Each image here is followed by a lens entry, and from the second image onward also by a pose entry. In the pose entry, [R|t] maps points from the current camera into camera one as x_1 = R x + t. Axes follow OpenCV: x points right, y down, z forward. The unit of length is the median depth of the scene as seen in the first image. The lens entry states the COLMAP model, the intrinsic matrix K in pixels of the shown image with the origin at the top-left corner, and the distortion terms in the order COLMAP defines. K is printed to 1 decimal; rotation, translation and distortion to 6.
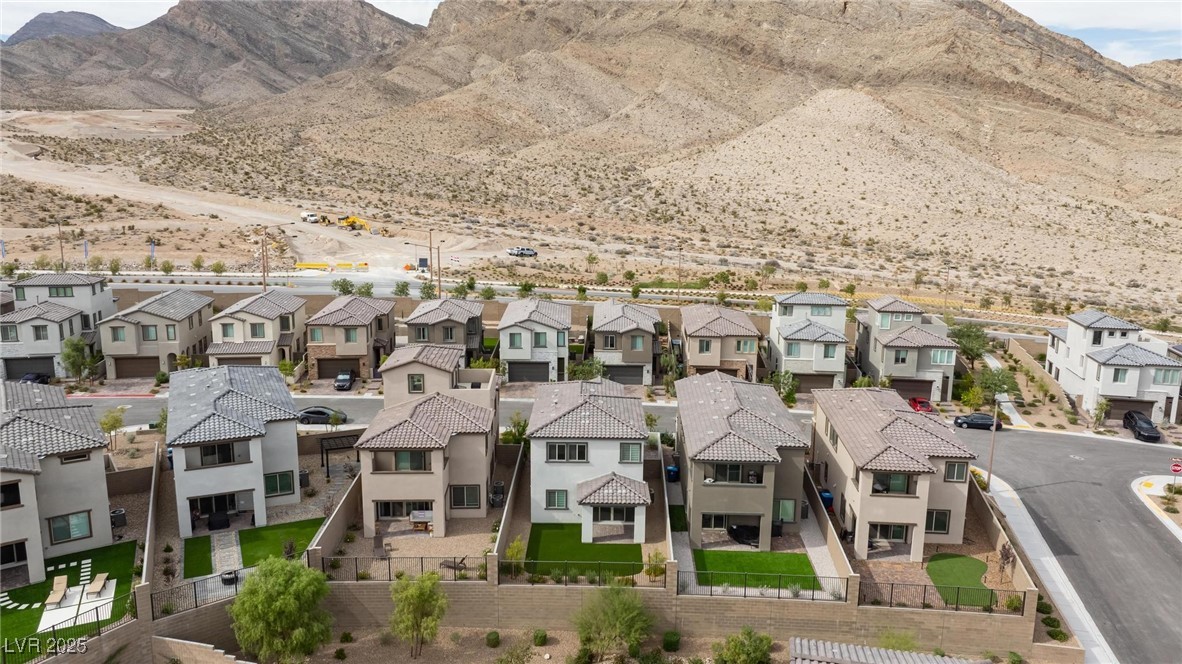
lens RADIAL K [[814.5, 0, 591.0], [0, 814.5, 332.0], [0, 0, 1]] dist [-0.075568, 0.085046]
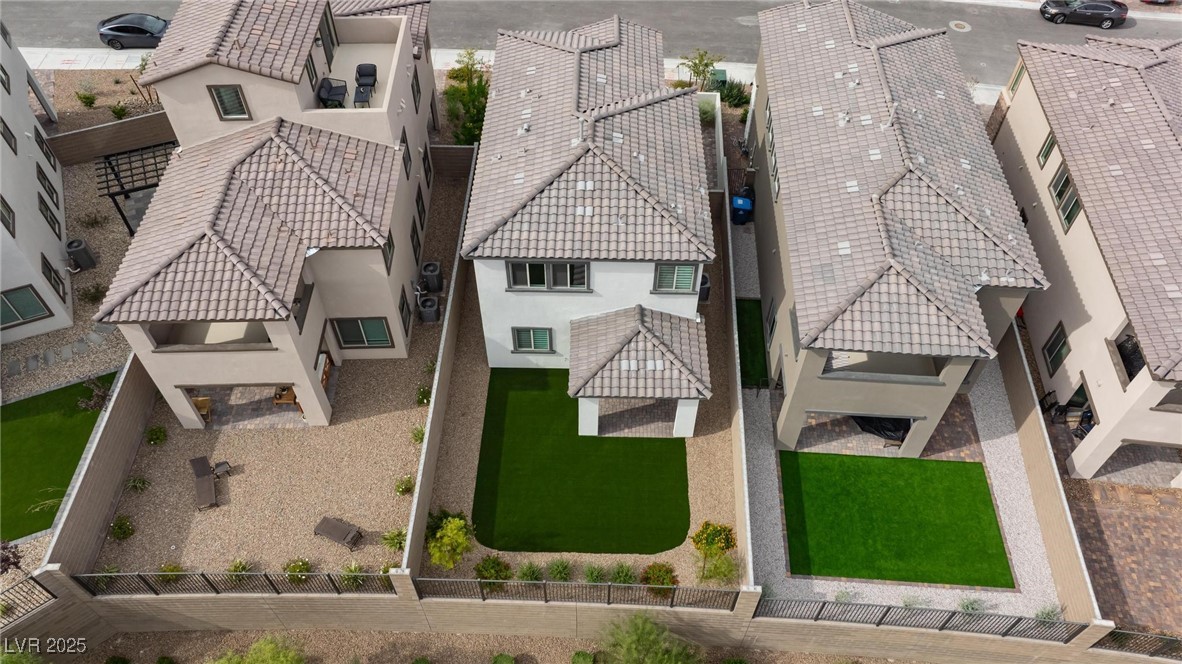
lens RADIAL K [[836.1, 0, 591.0], [0, 836.1, 332.0], [0, 0, 1]] dist [-0.022781, -0.001230]
pose [[0.999907, 0.008280, -0.010866, 0.002668], [0.000349, 0.779659, 0.626204, -0.146037], [0.013657, -0.626149, 0.779584, 0.575924]]
